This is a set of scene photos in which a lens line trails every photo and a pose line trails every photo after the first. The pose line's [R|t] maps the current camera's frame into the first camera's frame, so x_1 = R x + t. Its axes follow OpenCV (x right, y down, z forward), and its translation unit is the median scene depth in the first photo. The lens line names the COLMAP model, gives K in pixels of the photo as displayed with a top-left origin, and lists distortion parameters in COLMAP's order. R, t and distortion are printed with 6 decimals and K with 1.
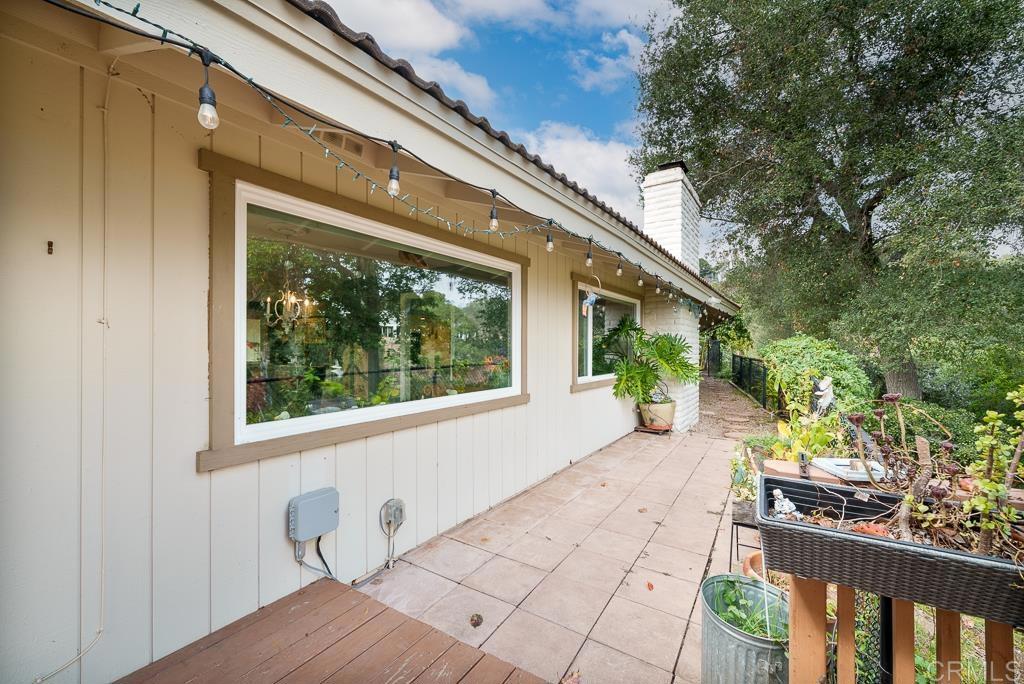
lens RADIAL K [[423.8, 0, 509.3], [0, 423.8, 343.0], [0, 0, 1]] dist [0.000187, -0.000148]
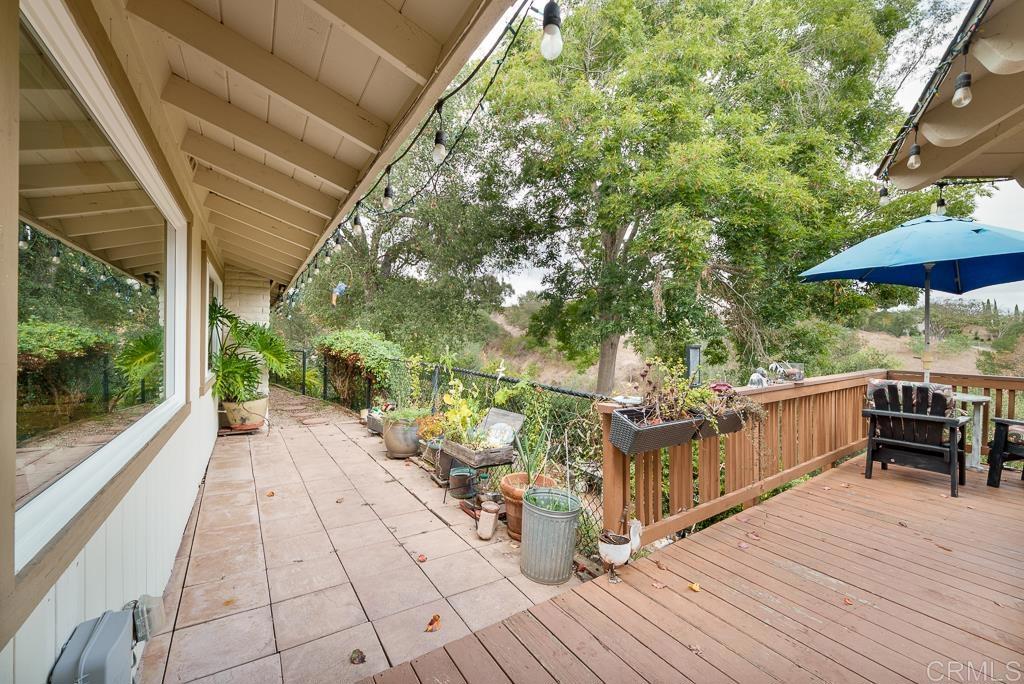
lens RADIAL K [[423.8, 0, 513.6], [0, 423.8, 341.1], [0, 0, 1]] dist [0.000187, -0.000148]
pose [[0.413339, -0.002642, 0.910574, -0.434929], [-0.015992, 0.999821, 0.010160, -0.001477], [-0.910437, -0.018761, 0.413222, 0.216823]]
